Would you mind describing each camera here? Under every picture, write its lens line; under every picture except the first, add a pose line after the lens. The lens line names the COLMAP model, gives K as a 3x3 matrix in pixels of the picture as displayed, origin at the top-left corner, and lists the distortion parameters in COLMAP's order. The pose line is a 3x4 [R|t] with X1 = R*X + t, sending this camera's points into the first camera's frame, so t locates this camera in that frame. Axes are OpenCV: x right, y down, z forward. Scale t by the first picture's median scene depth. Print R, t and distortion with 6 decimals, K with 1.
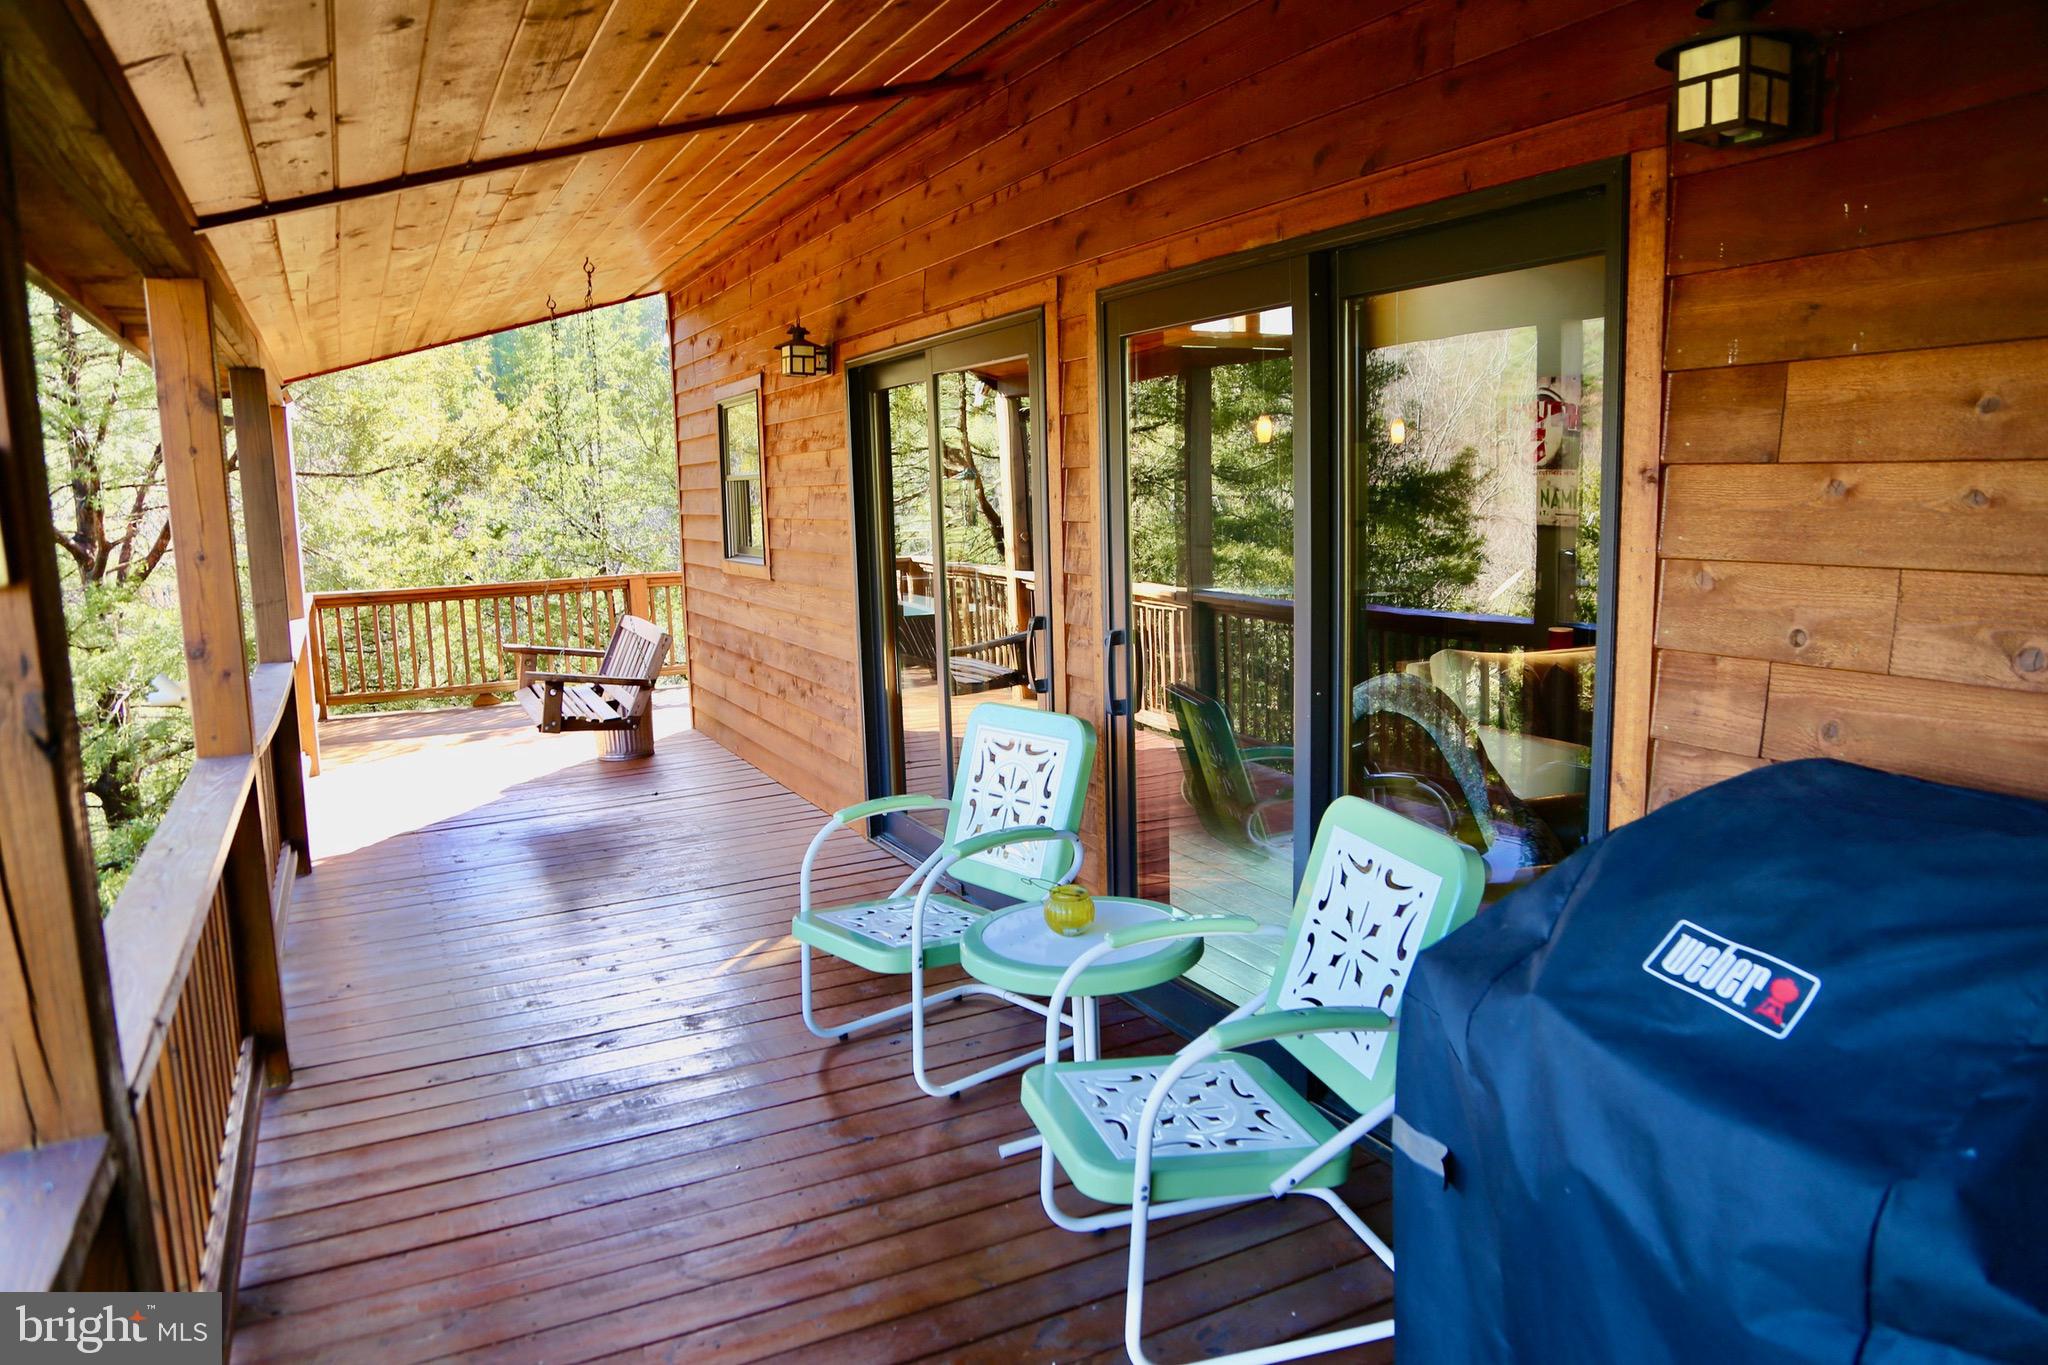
lens RADIAL K [[1371.0, 0, 1025.2], [0, 1371.0, 679.8], [0, 0, 1]] dist [-0.095323, 0.027747]
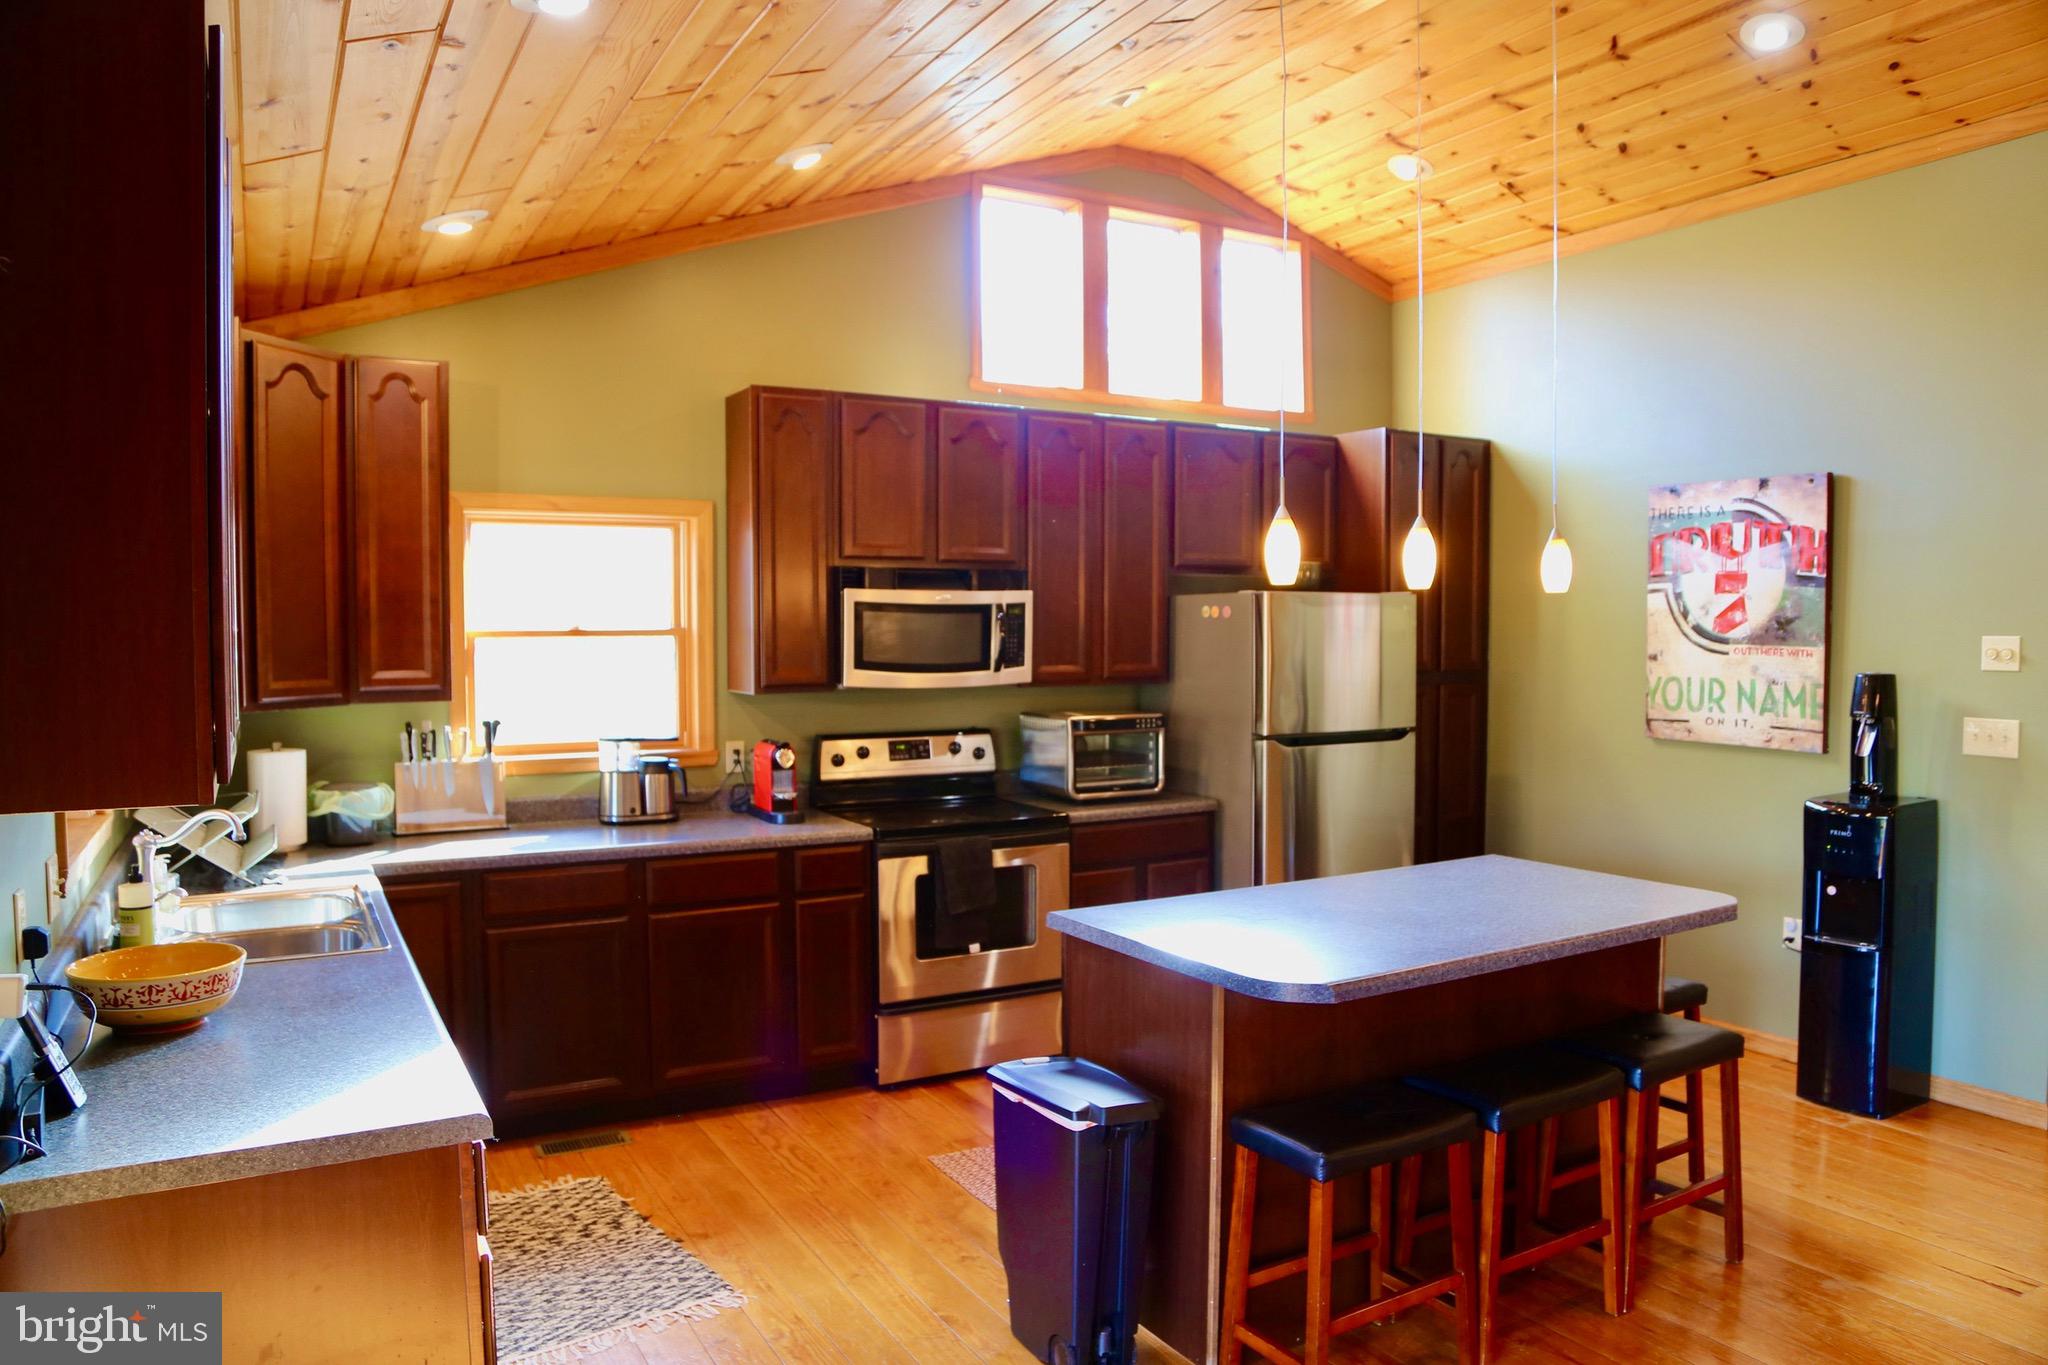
lens RADIAL K [[1371.0, 0, 1024.4], [0, 1371.0, 682.9], [0, 0, 1]] dist [-0.095323, 0.027747]
pose [[0.998147, 0.022078, 0.056703, 0.061230], [-0.015571, 0.993503, -0.112732, -0.075197], [-0.058824, 0.111640, 0.992006, 0.482735]]
